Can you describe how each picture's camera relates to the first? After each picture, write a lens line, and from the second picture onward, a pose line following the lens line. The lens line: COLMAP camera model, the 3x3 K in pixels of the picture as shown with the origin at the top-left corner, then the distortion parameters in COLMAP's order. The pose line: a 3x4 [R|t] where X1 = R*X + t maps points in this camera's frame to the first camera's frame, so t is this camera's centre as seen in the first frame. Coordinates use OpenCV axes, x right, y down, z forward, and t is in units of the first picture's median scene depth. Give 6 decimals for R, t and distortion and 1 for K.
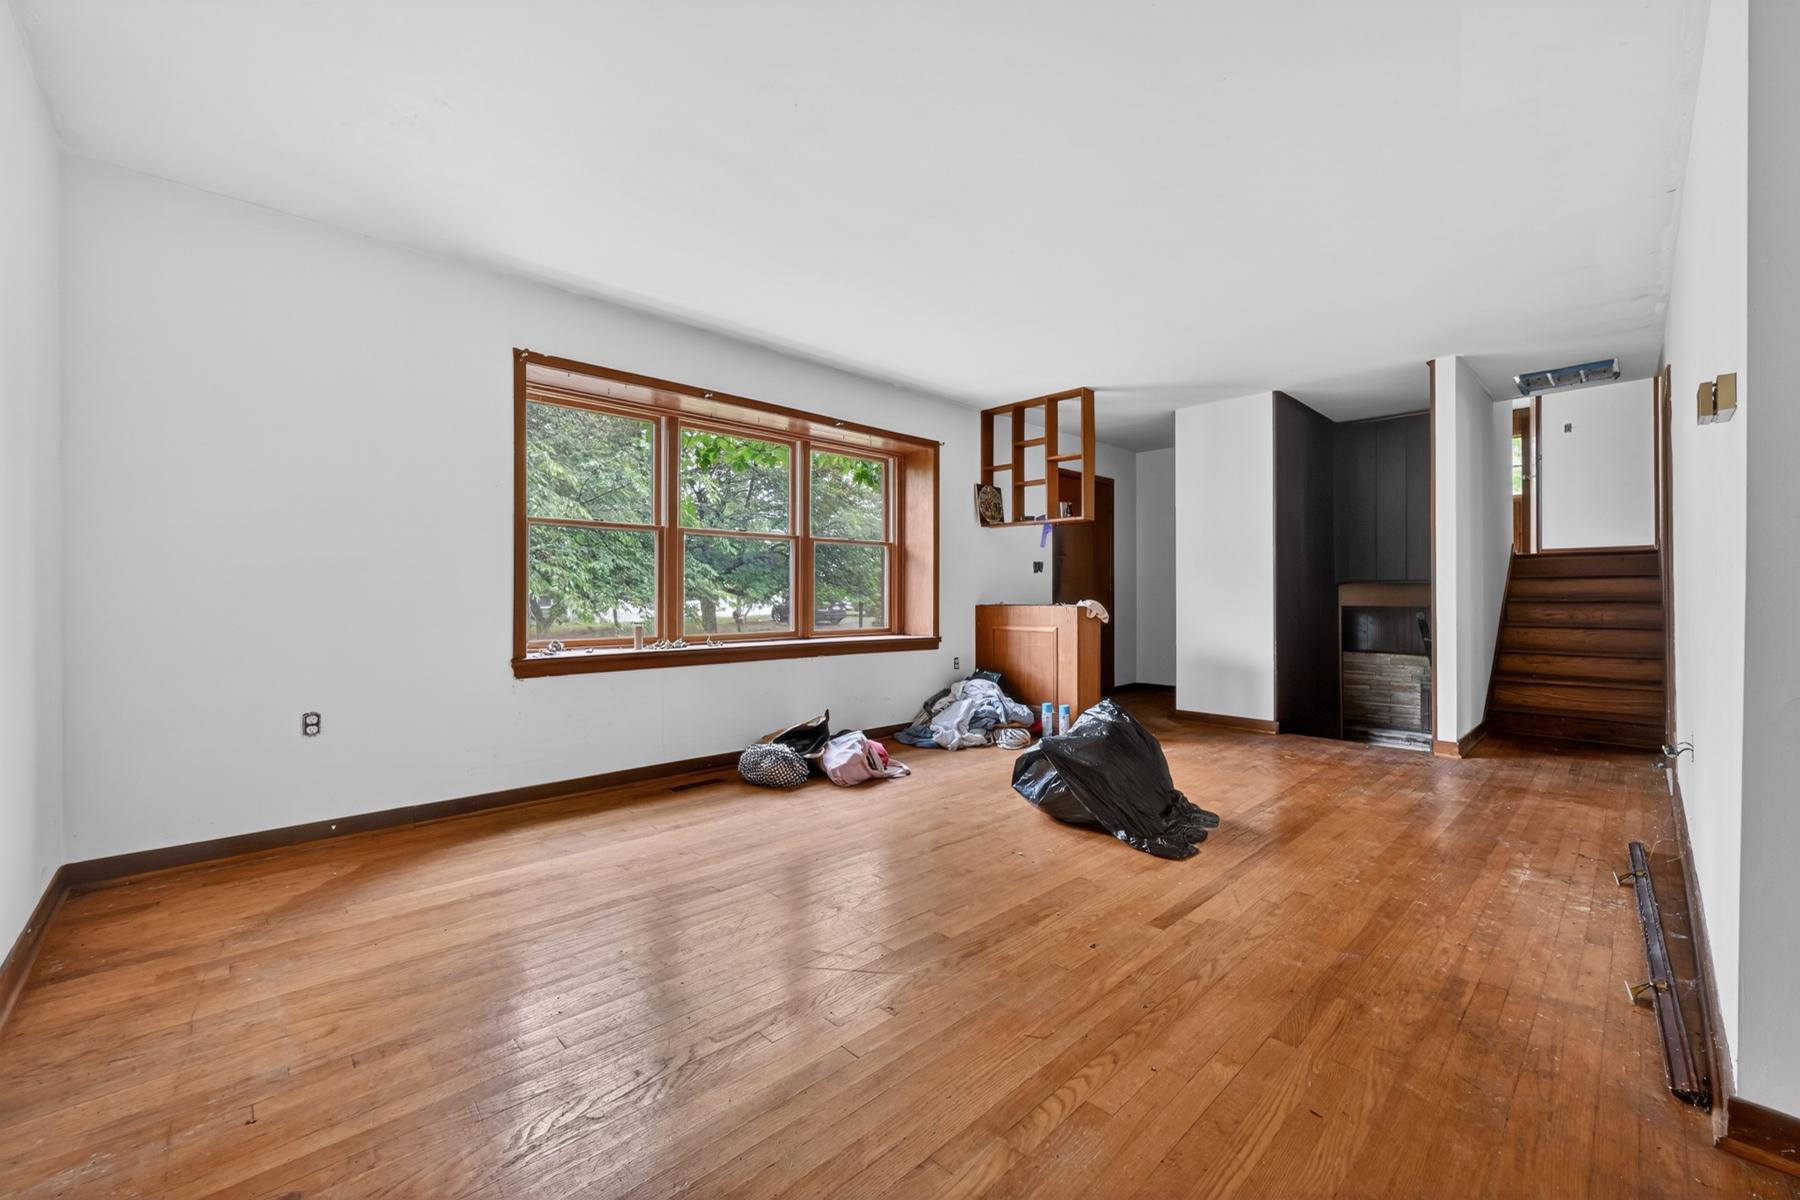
lens RADIAL K [[719.9, 0, 898.5], [0, 719.9, 598.7], [0, 0, 1]] dist [0.000494, 0.000052]
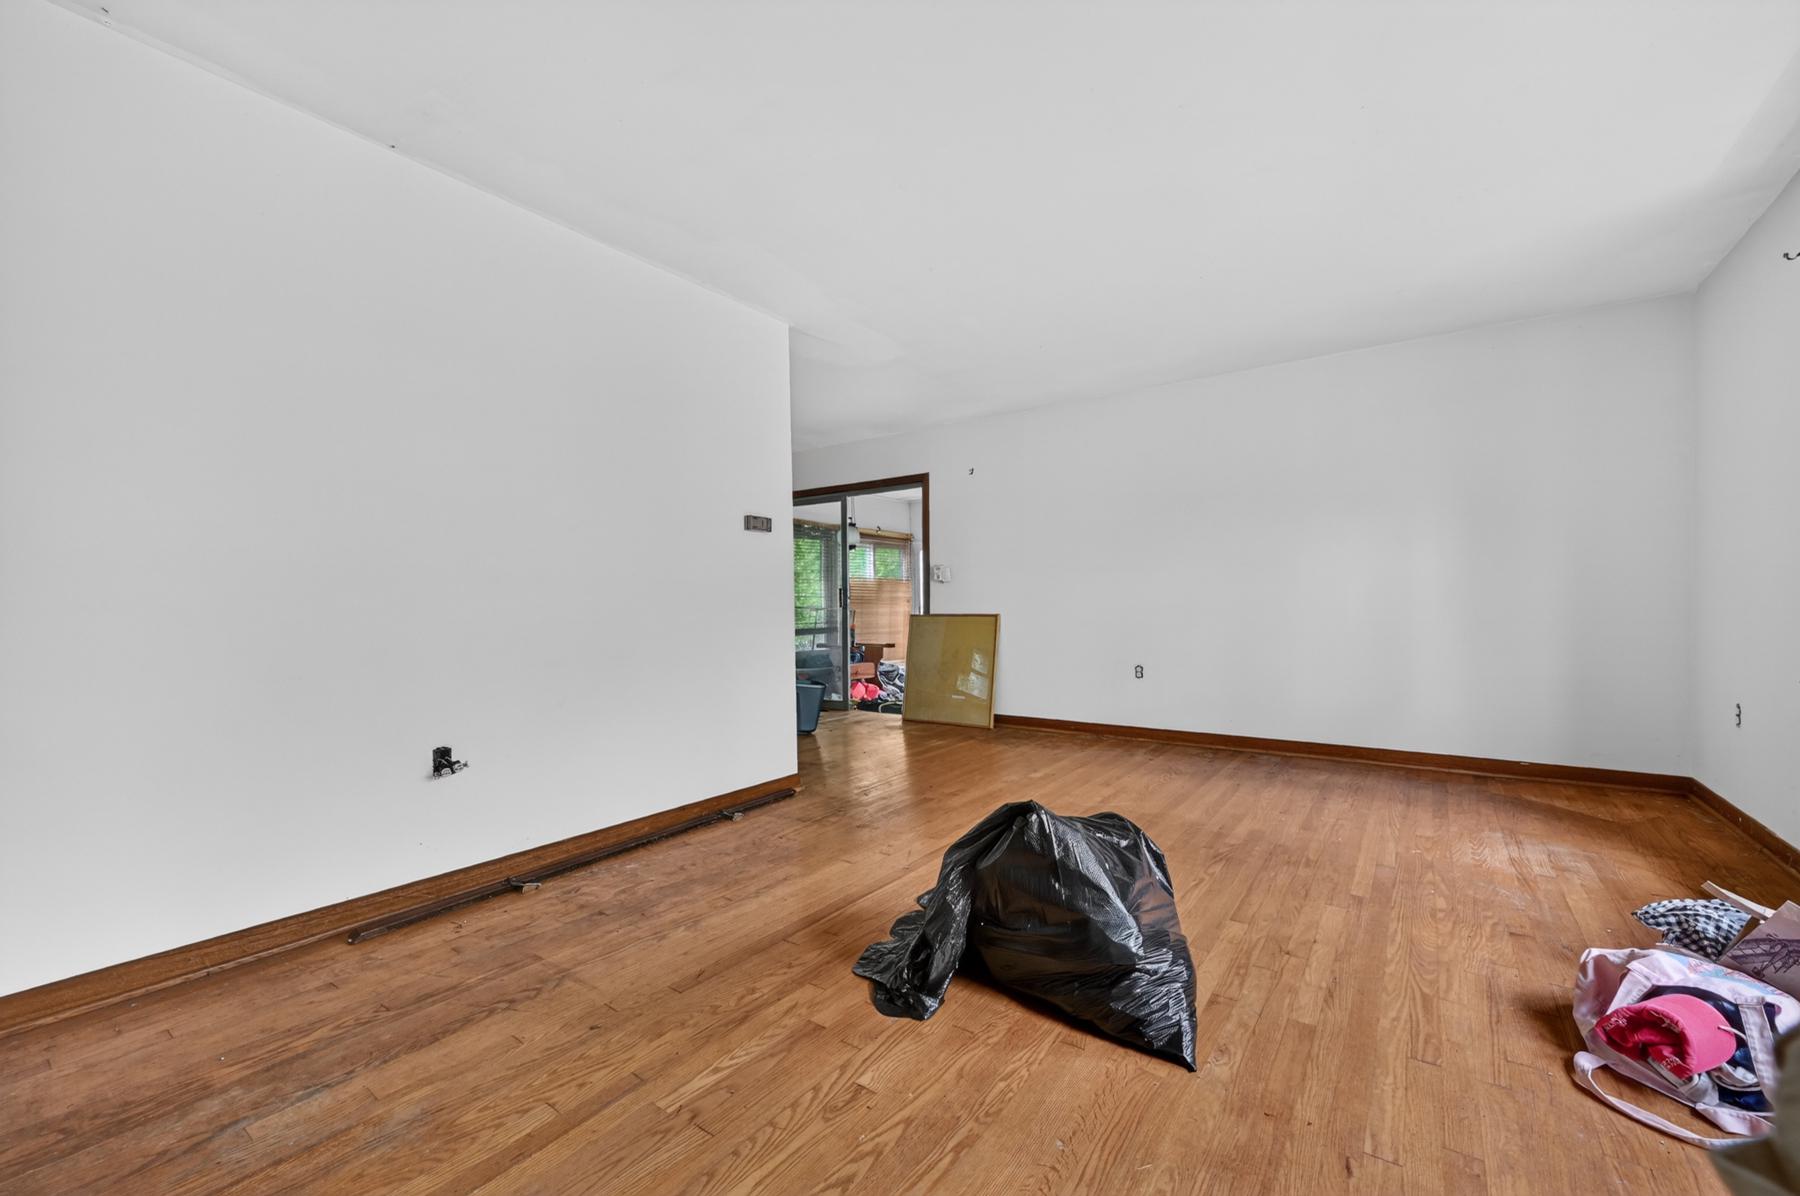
lens RADIAL K [[719.9, 0, 904.4], [0, 719.9, 597.0], [0, 0, 1]] dist [0.000494, 0.000052]
pose [[-0.982339, 0.006193, -0.187006, 0.632026], [0.007611, 0.999947, -0.006865, -0.005377], [0.186953, -0.008167, -0.982335, 1.973434]]
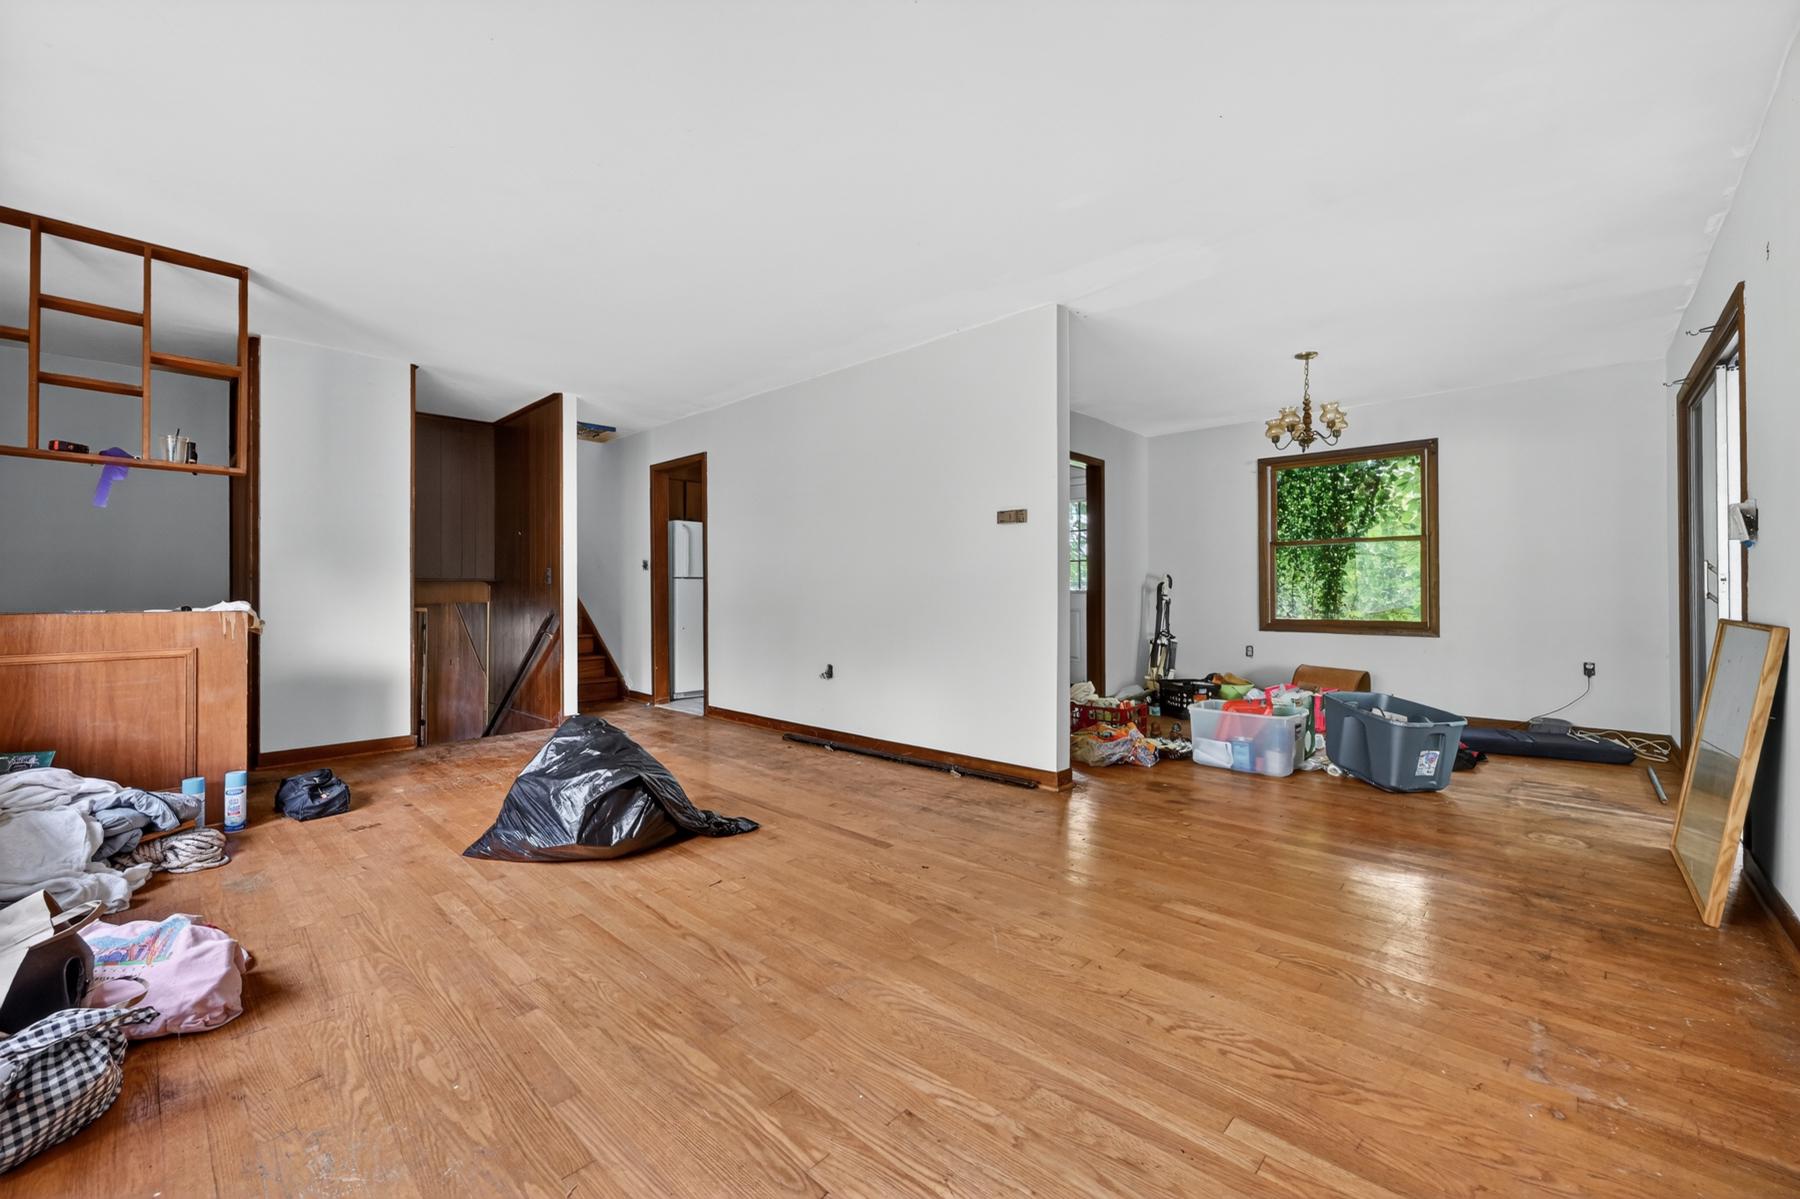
lens RADIAL K [[719.9, 0, 901.4], [0, 719.9, 589.3], [0, 0, 1]] dist [0.000494, 0.000052]
pose [[-0.060563, 0.000909, 0.998164, -0.788157], [0.003139, 0.999995, -0.000721, -0.011227], [-0.998159, 0.003089, -0.060565, 0.872451]]
